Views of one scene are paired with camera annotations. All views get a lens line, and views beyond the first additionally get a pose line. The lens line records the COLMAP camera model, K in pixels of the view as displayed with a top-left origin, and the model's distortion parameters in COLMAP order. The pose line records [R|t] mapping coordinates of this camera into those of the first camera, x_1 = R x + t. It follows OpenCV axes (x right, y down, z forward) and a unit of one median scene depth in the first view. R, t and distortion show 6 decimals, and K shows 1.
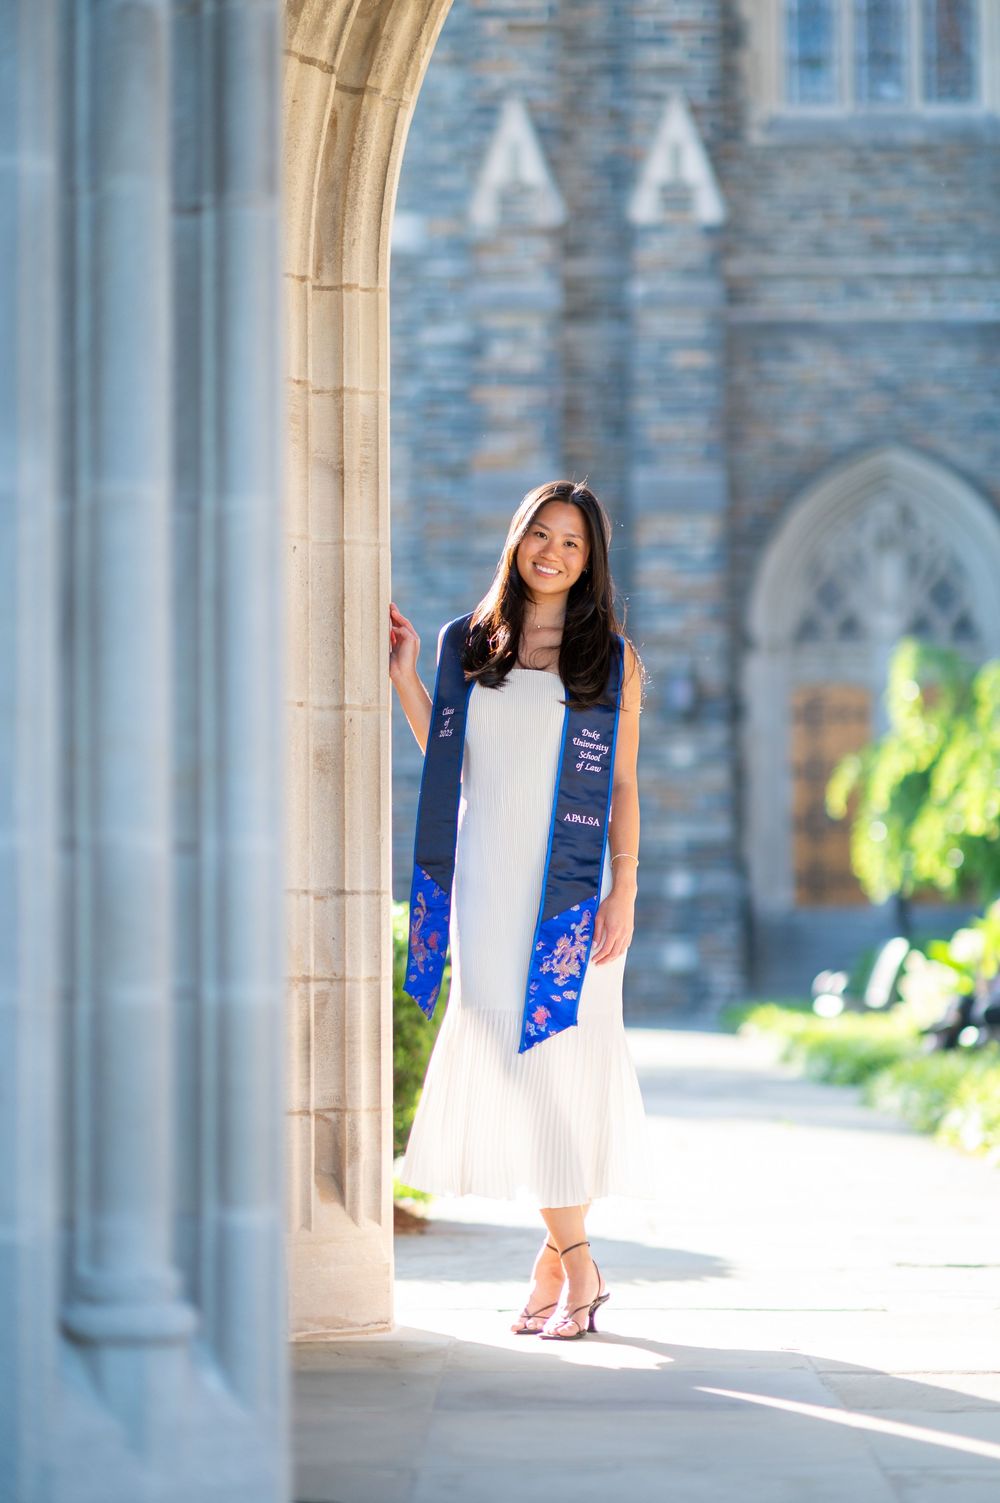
lens RADIAL K [[3648.5, 0, 505.3], [0, 3648.5, 756.3], [0, 0, 1]] dist [0.016594, 0.251691]
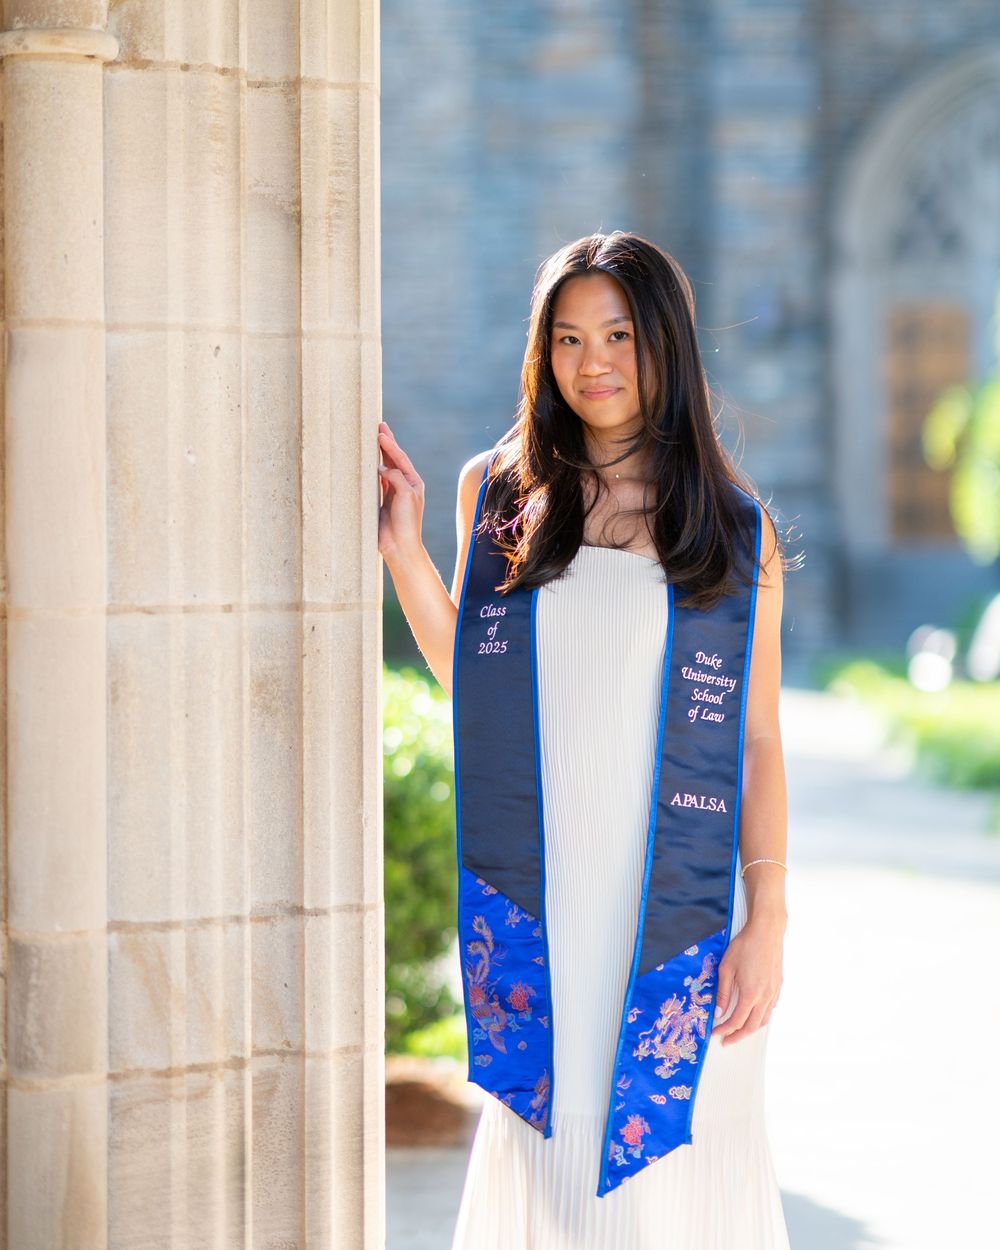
lens RADIAL K [[3734.1, 0, 501.2], [0, 3734.1, 529.2], [0, 0, 1]] dist [0.036473, -0.219302]
pose [[0.999812, 0.000920, -0.019379, 0.001026], [0.000020, 0.998827, 0.048429, -0.056166], [0.019400, -0.048420, 0.998639, 0.377067]]
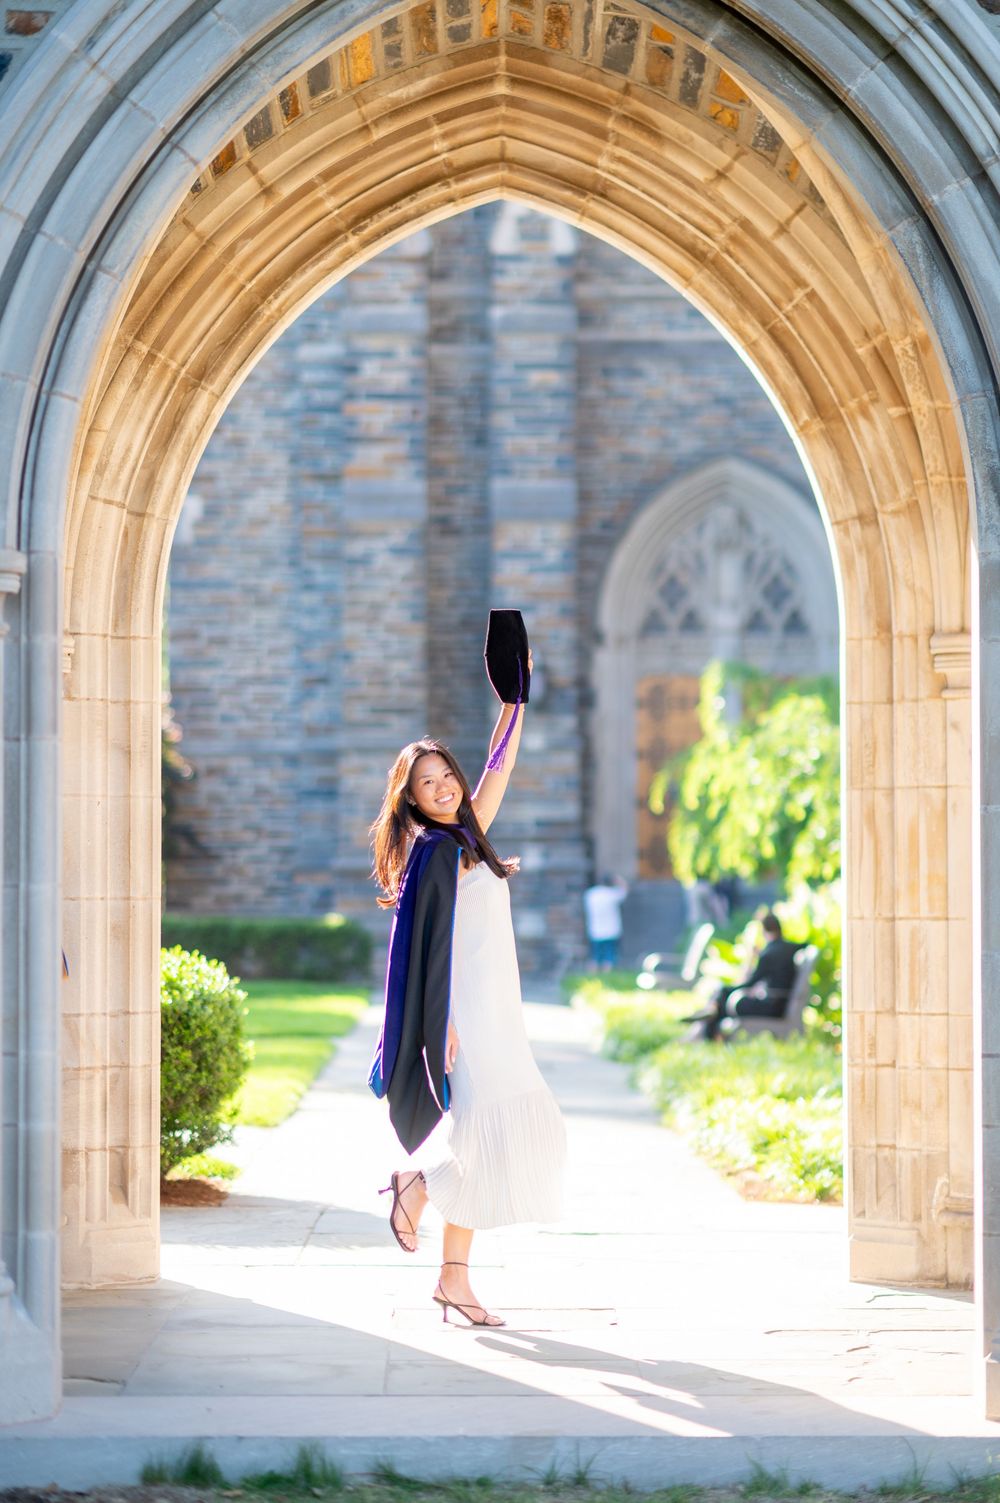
lens RADIAL K [[3648.5, 0, 505.3], [0, 3648.5, 756.3], [0, 0, 1]] dist [0.016594, 0.251691]
pose [[0.999678, 0.005850, 0.024681, 0.081786], [-0.006322, 0.999798, 0.019098, -0.108028], [-0.024564, -0.019248, 0.999513, -0.620146]]
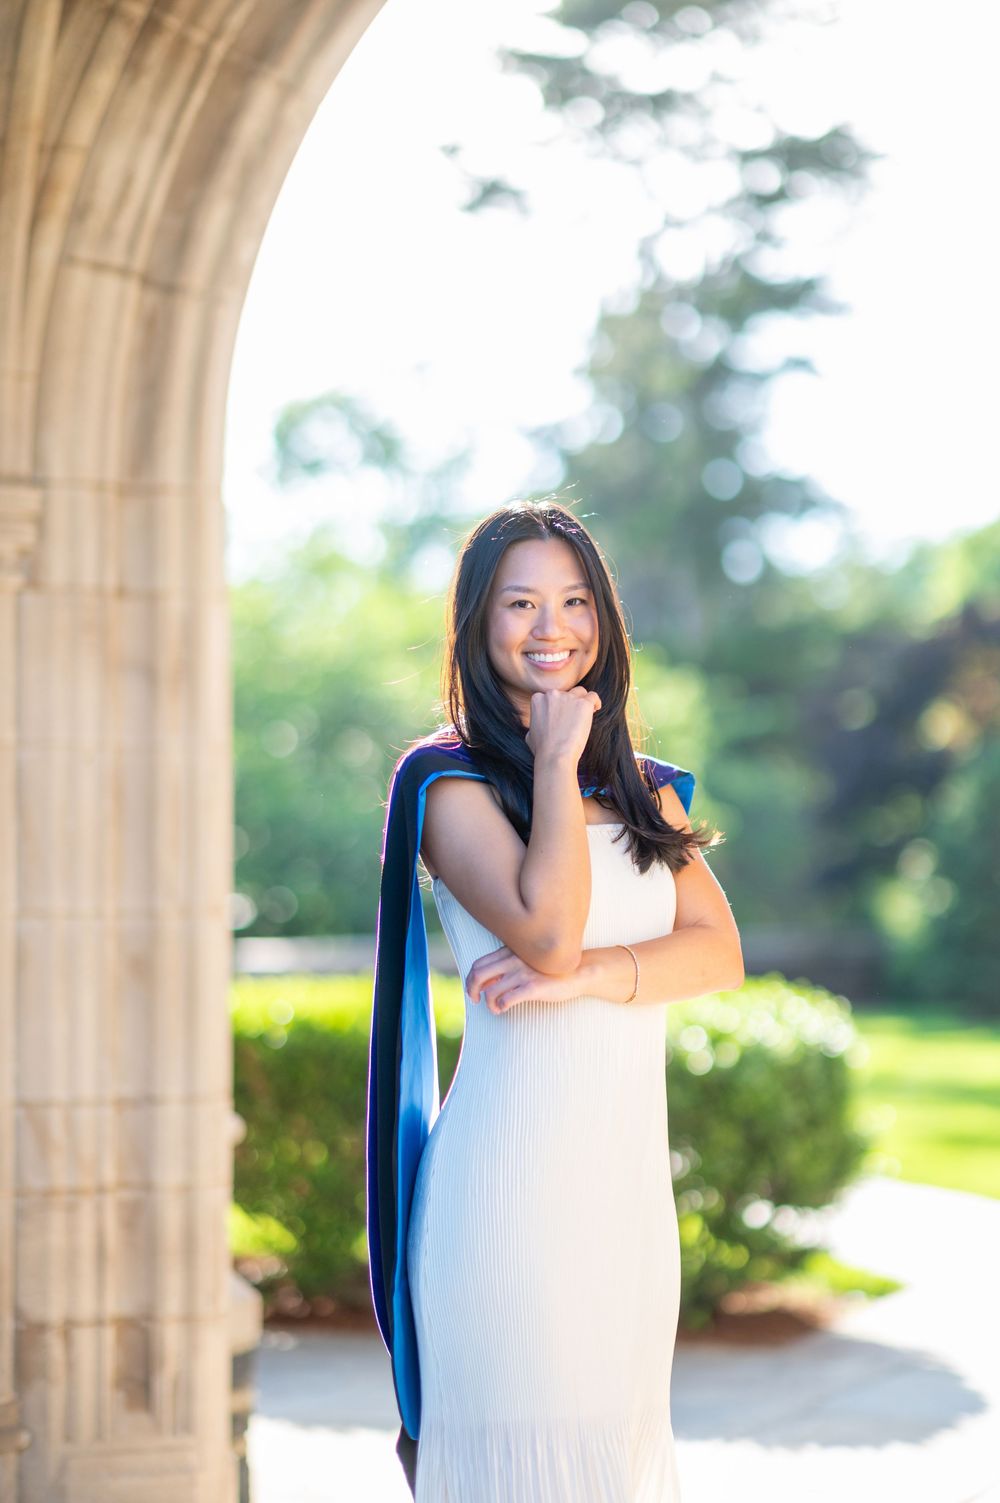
lens RADIAL K [[3648.5, 0, 505.3], [0, 3648.5, 756.3], [0, 0, 1]] dist [0.016594, 0.251691]
pose [[0.938094, -0.011406, -0.346192, 0.388200], [0.017034, 0.999767, 0.013220, -0.067448], [0.345961, -0.018299, 0.938070, 0.099472]]
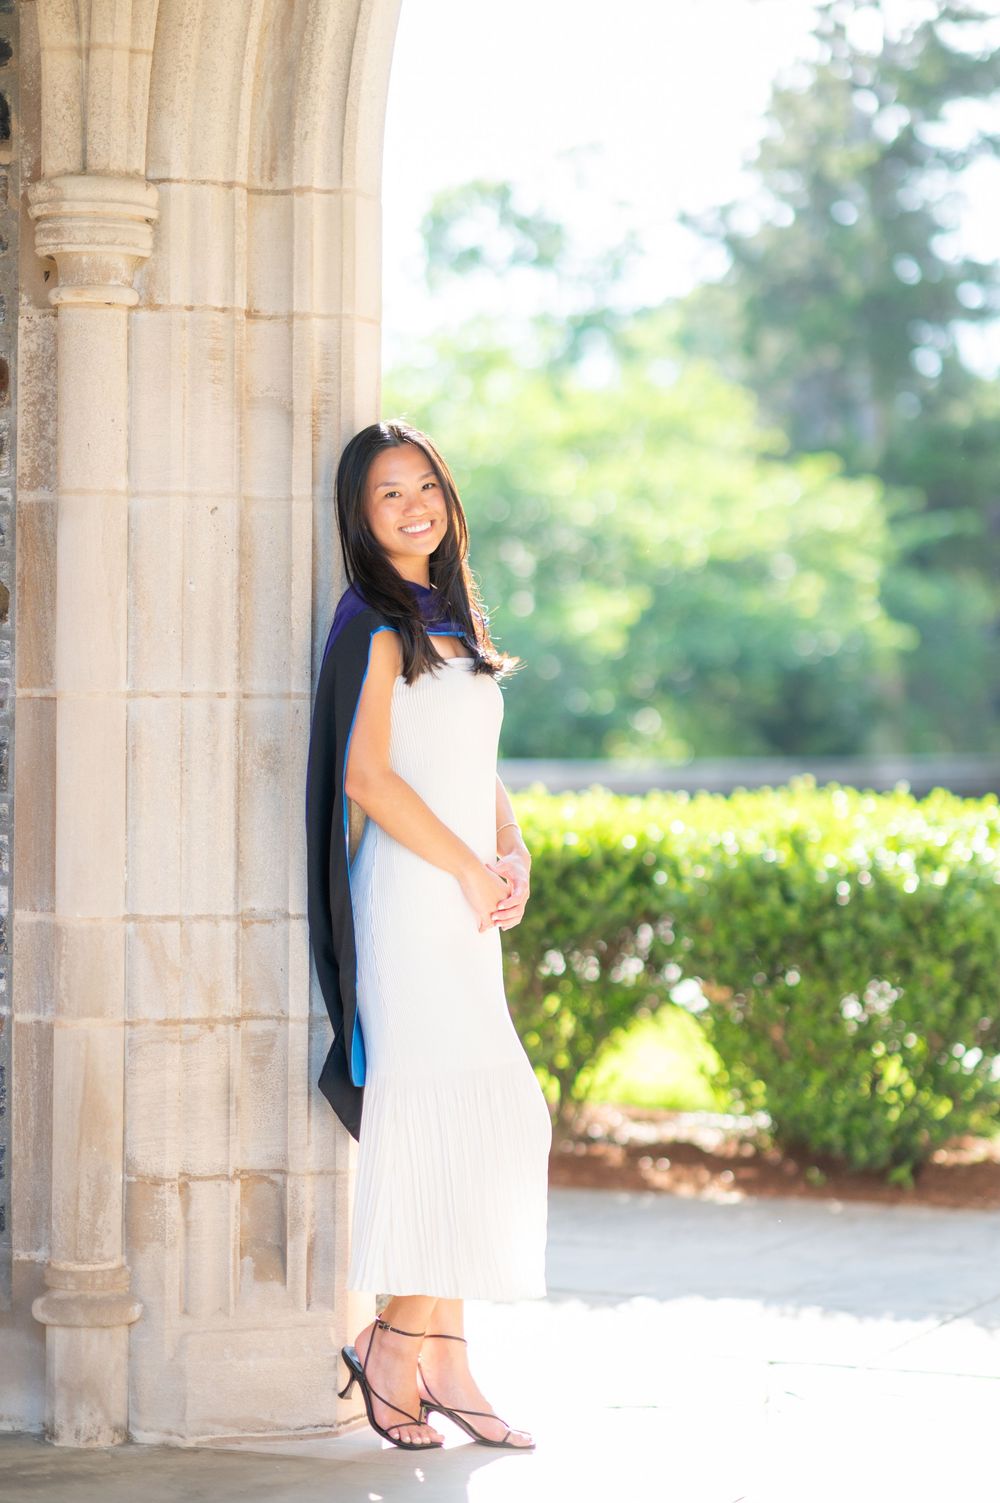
lens RADIAL K [[3648.5, 0, 505.3], [0, 3648.5, 756.3], [0, 0, 1]] dist [0.016594, 0.251691]
pose [[0.923481, 0.014638, -0.383365, 0.321790], [0.008285, 0.998278, 0.058073, -0.047611], [0.383555, -0.056805, 0.921769, 0.242315]]
